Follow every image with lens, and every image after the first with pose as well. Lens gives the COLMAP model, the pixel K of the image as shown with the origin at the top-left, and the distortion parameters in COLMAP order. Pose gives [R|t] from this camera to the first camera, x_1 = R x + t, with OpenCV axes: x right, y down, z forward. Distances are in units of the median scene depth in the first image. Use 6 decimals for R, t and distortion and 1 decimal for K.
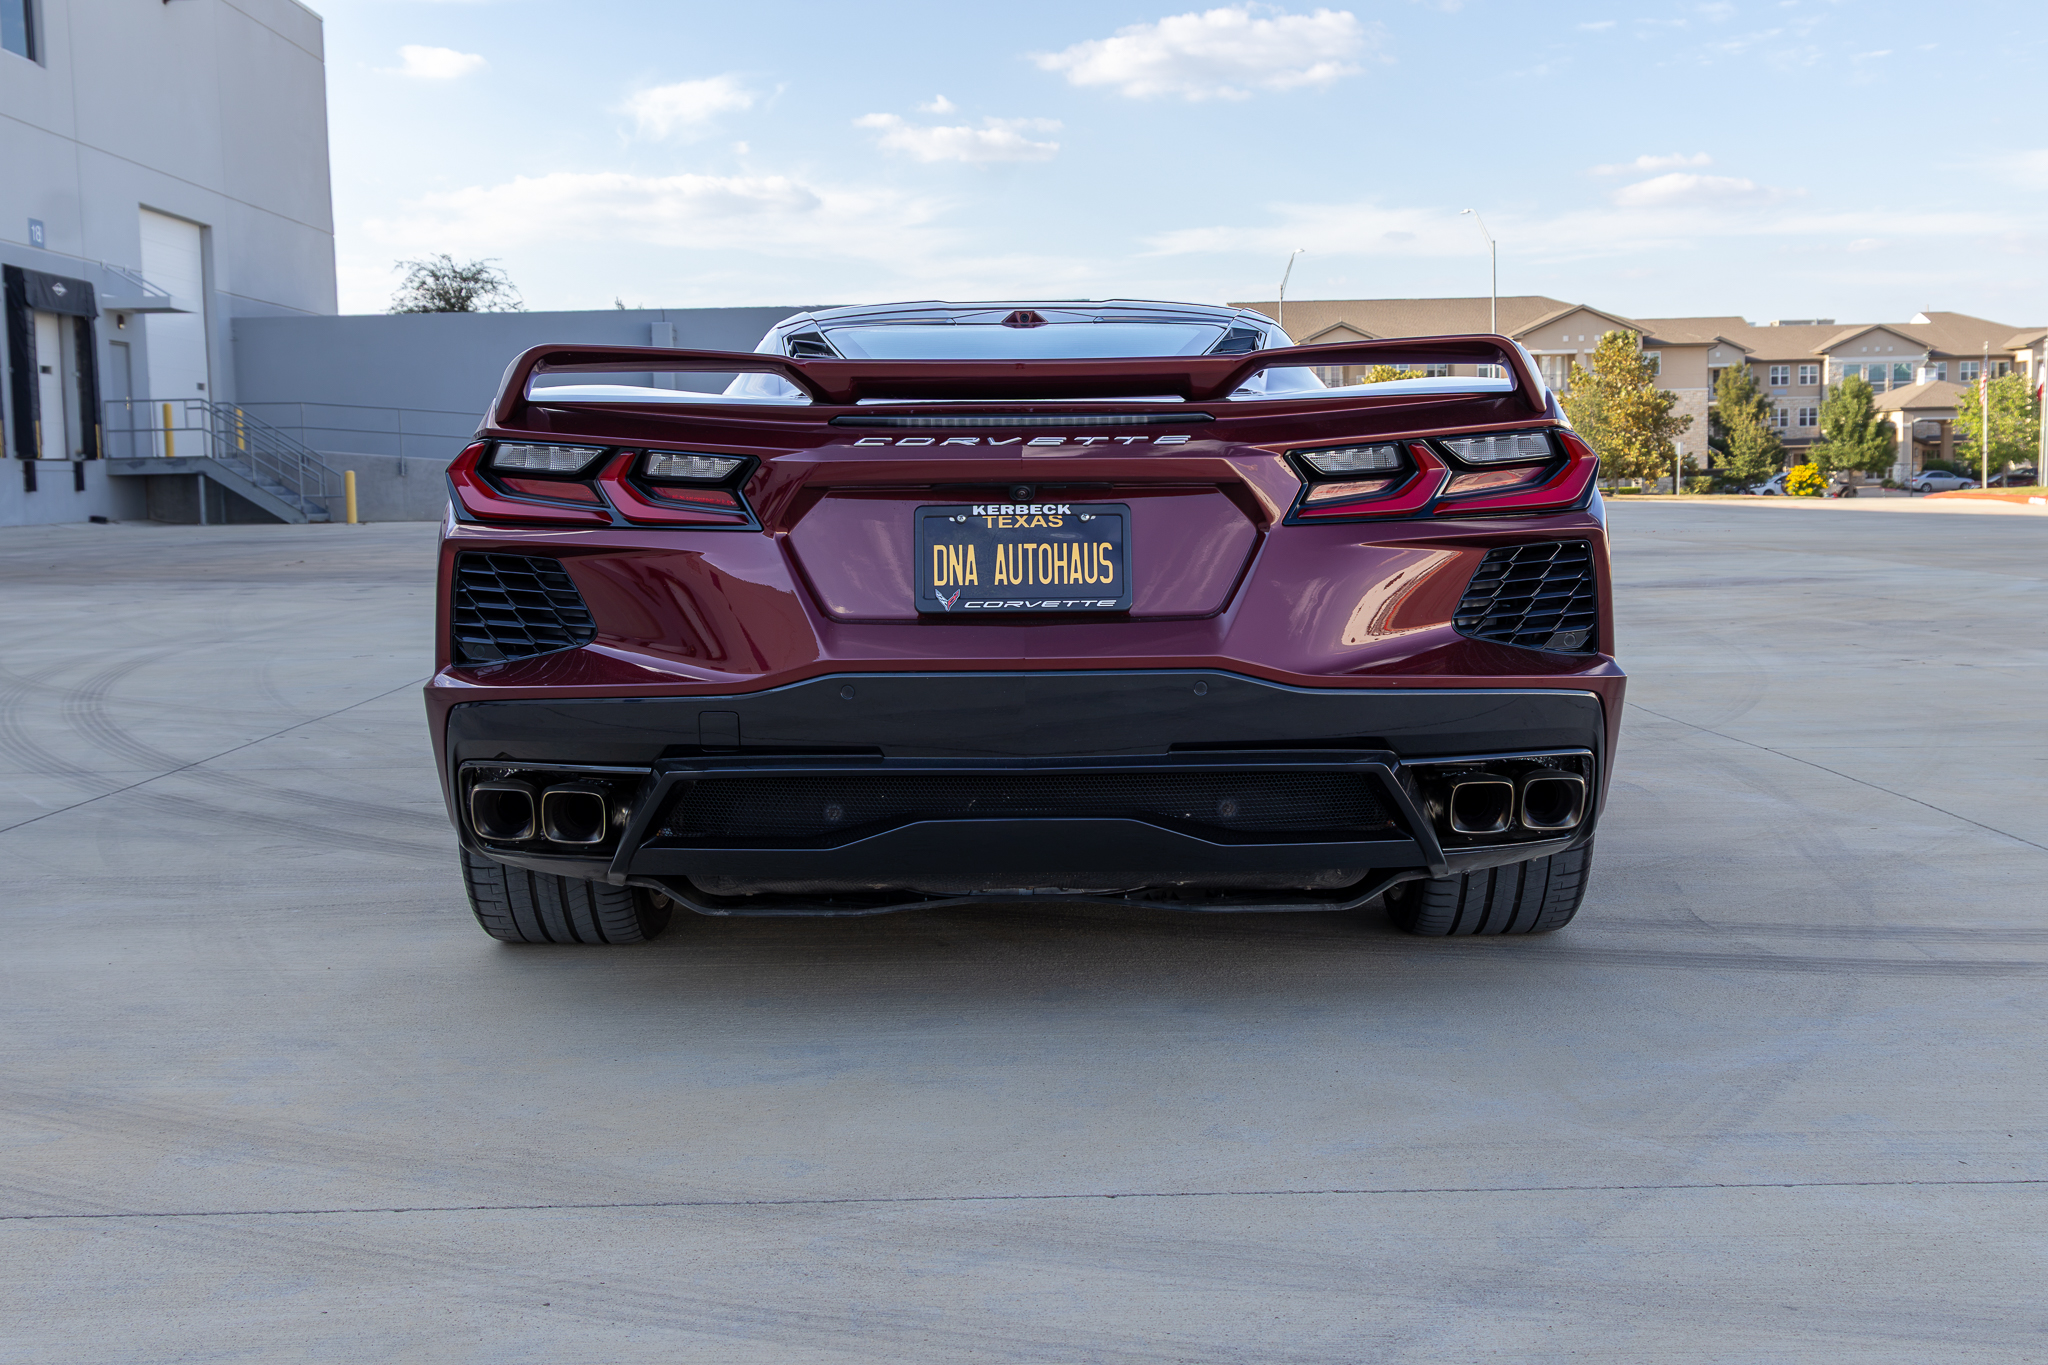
lens RADIAL K [[2272.0, 0, 1024.0], [0, 2272.0, 682.5], [0, 0, 1]] dist [0.005442, 0.006050]
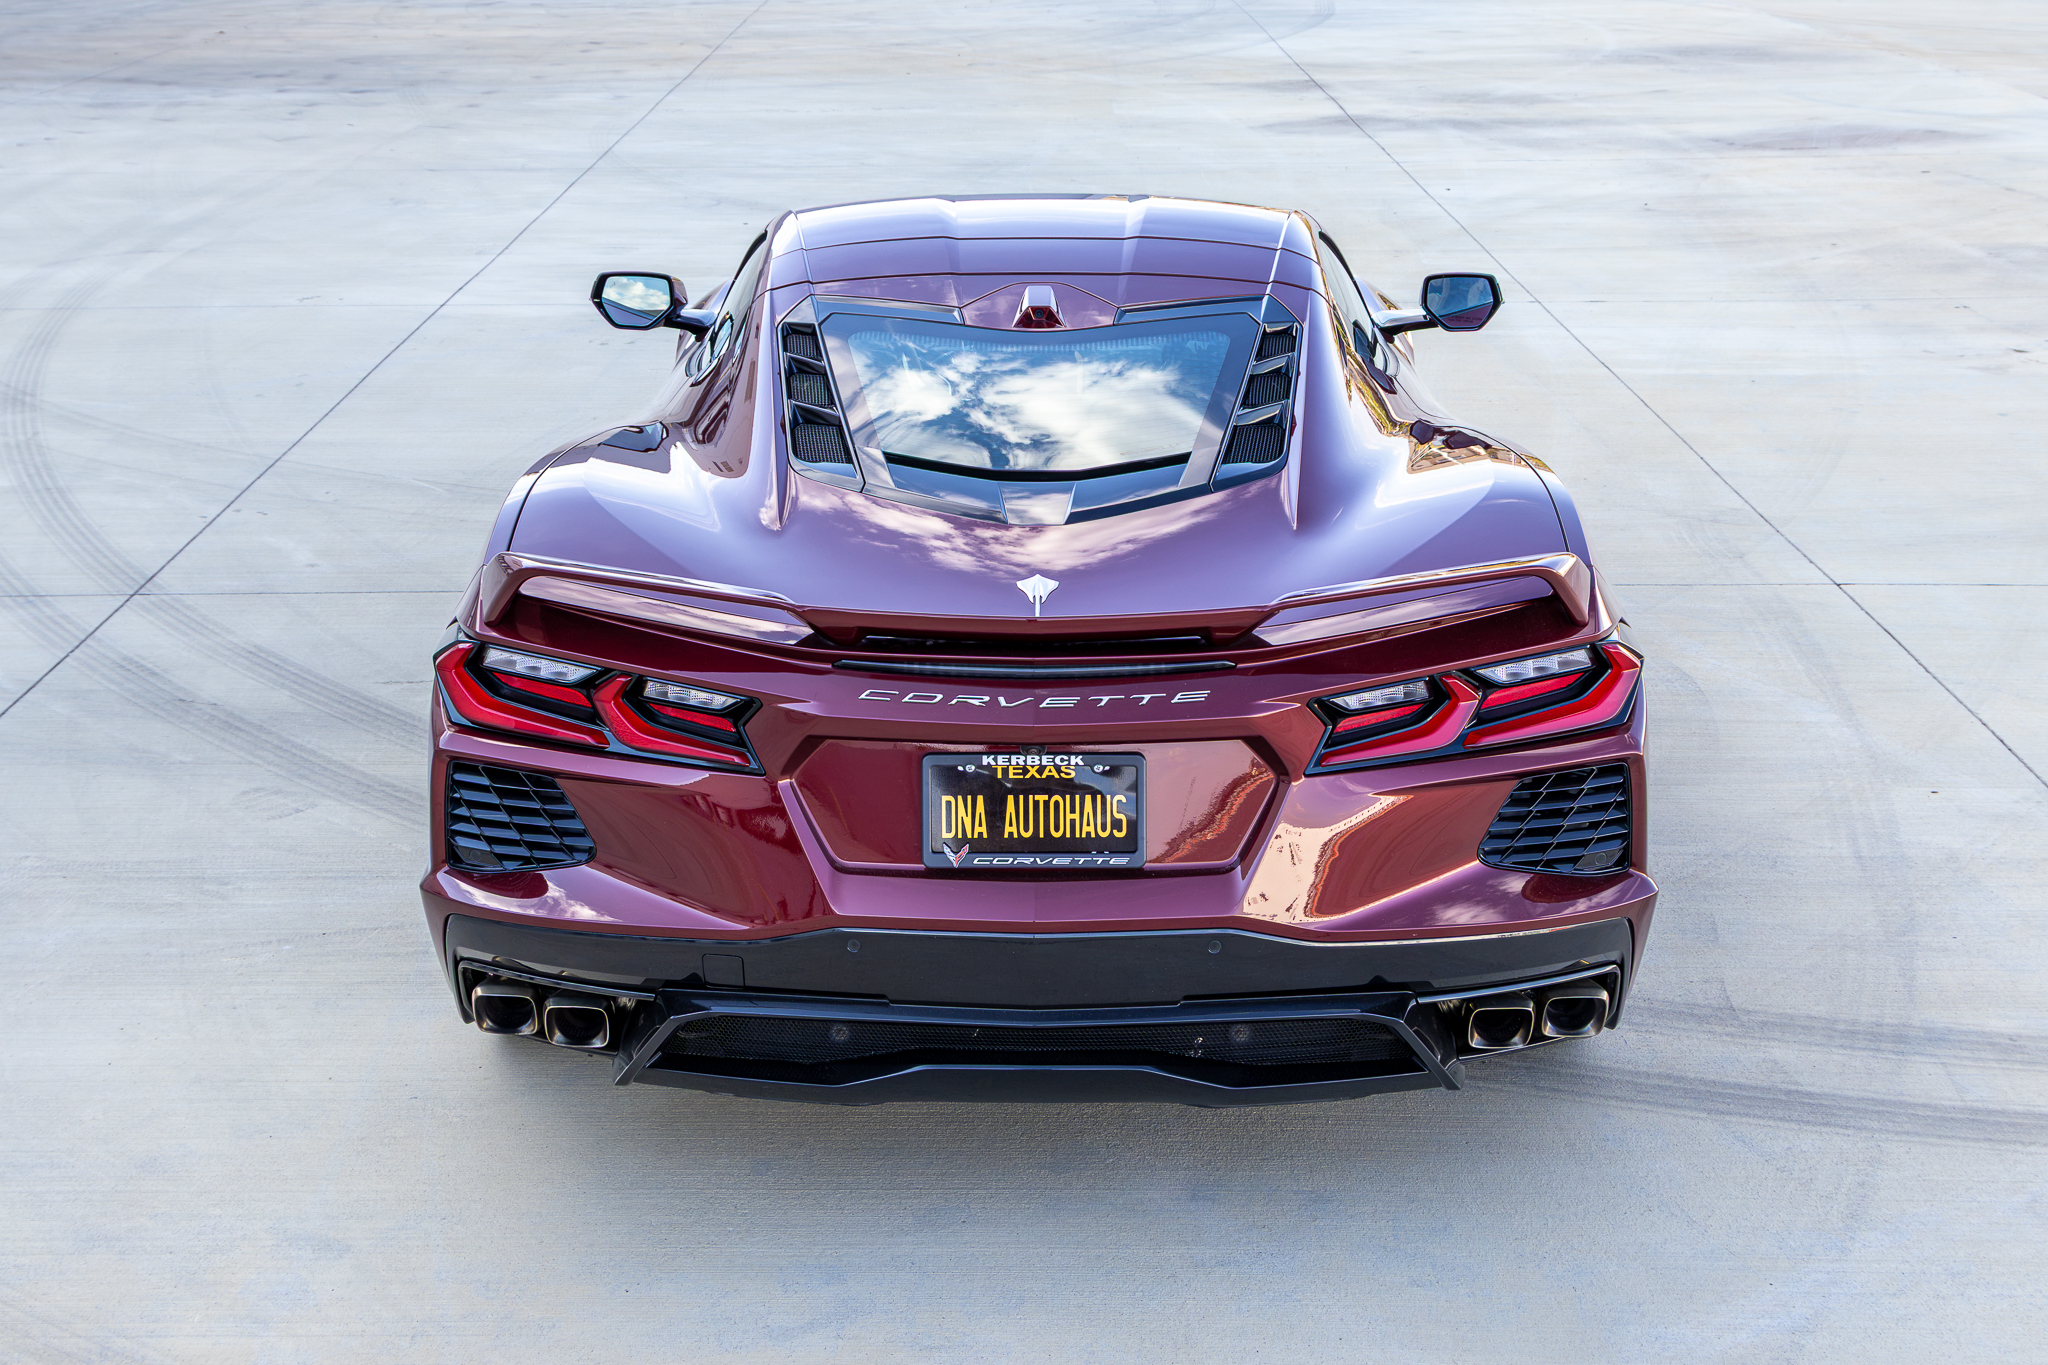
lens RADIAL K [[2539.1, 0, 977.9], [0, 2539.1, 577.7], [0, 0, 1]] dist [0.010164, -0.005905]
pose [[0.999710, 0.008548, -0.022519, -0.000726], [-0.003897, 0.979993, 0.198995, -0.365204], [0.023770, -0.198850, 0.979742, -0.040746]]
